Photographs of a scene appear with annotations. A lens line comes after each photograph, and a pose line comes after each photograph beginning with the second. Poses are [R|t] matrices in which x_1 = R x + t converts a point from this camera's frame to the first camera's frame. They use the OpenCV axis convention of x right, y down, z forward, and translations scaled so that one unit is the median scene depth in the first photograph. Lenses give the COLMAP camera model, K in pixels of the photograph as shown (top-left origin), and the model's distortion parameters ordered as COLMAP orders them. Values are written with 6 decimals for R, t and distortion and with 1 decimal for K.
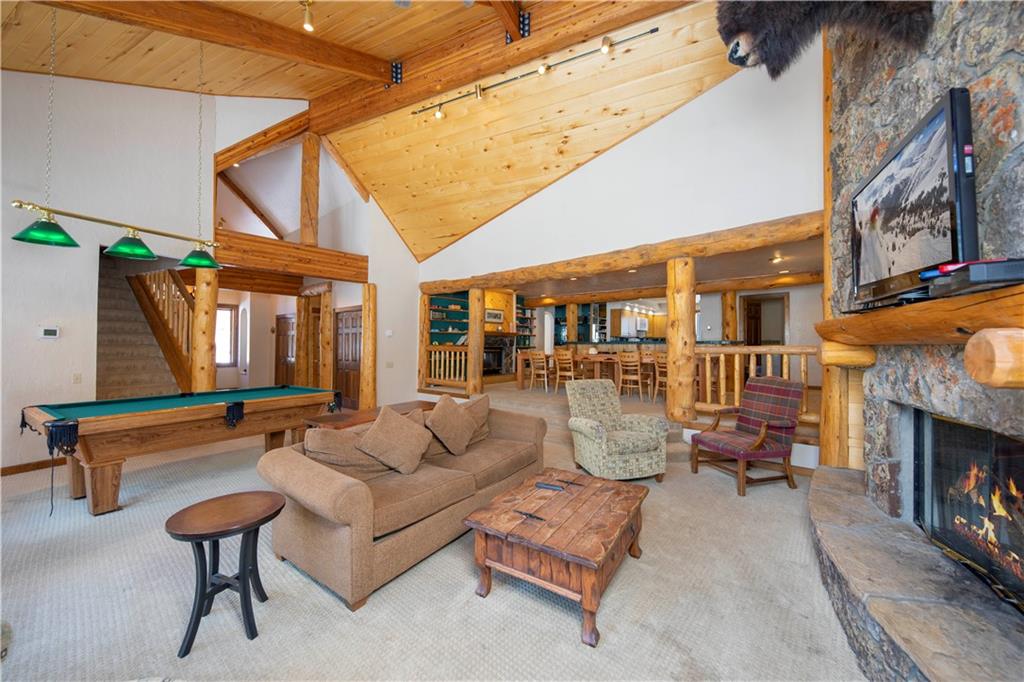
lens RADIAL K [[384.8, 0, 506.5], [0, 384.8, 334.4], [0, 0, 1]] dist [0.000503, 0.000023]
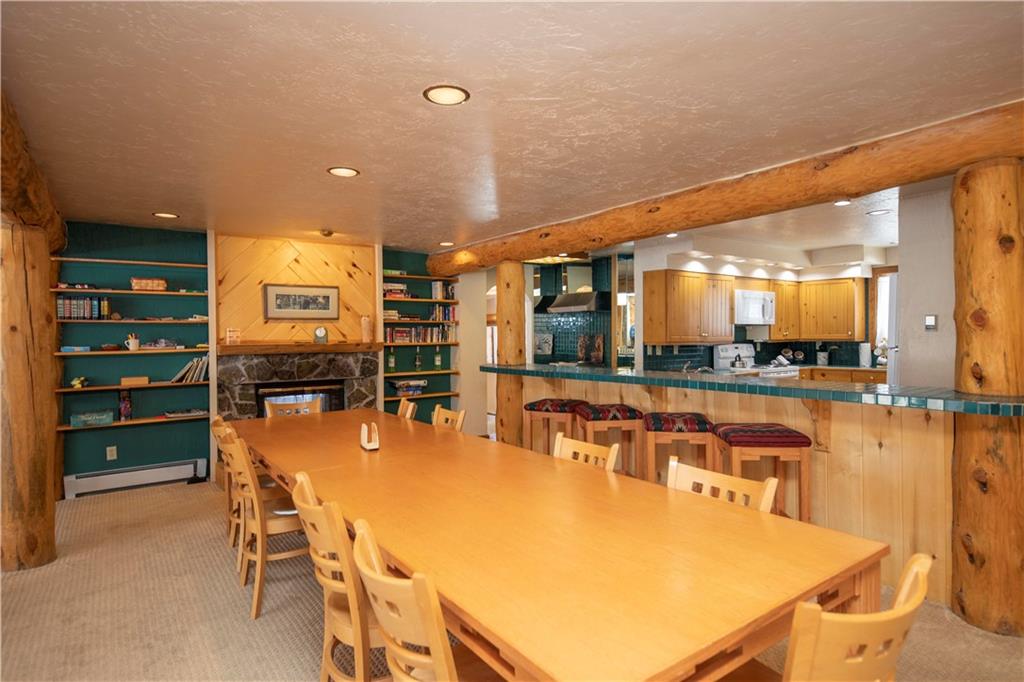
lens RADIAL K [[548.0, 0, 512.0], [0, 548.0, 341.0], [0, 0, 1]] dist [0.002688, -0.000070]
pose [[0.964695, -0.011779, -0.263105, 0.362575], [0.023206, 0.998916, 0.040364, -0.029125], [0.262344, -0.045044, 0.963922, 0.573068]]
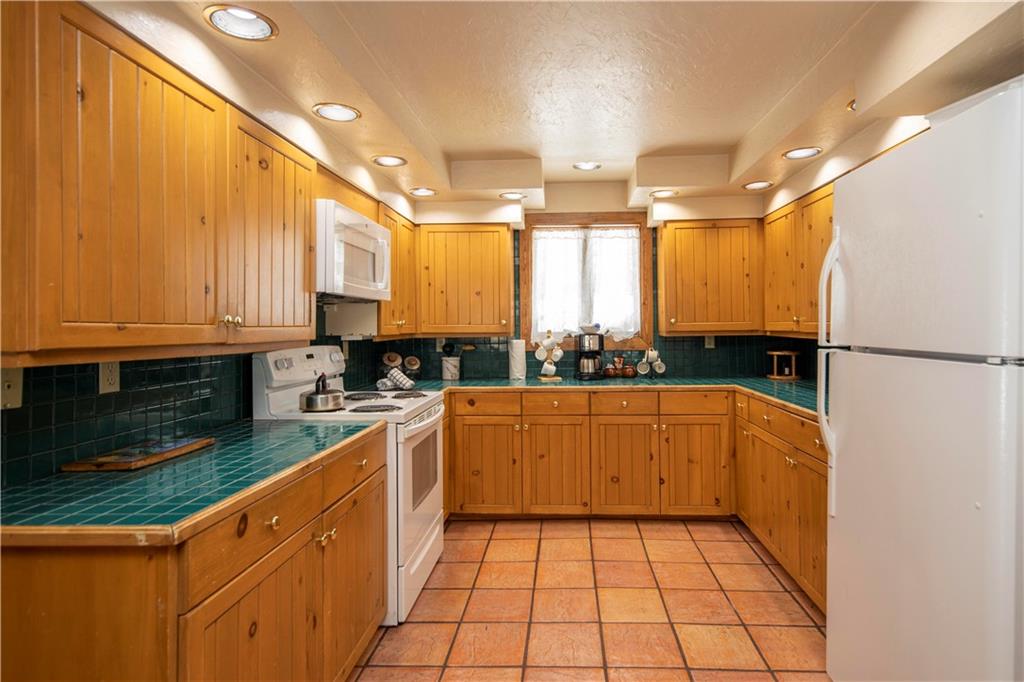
lens RADIAL K [[539.2, 0, 538.2], [0, 539.2, 322.0], [0, 0, 1]] dist [0.001700, 0.000268]
pose [[0.804605, -0.008624, 0.593748, 0.388441], [-0.004520, 0.999777, 0.020647, -0.007489], [-0.593793, -0.019296, 0.804386, 1.071336]]
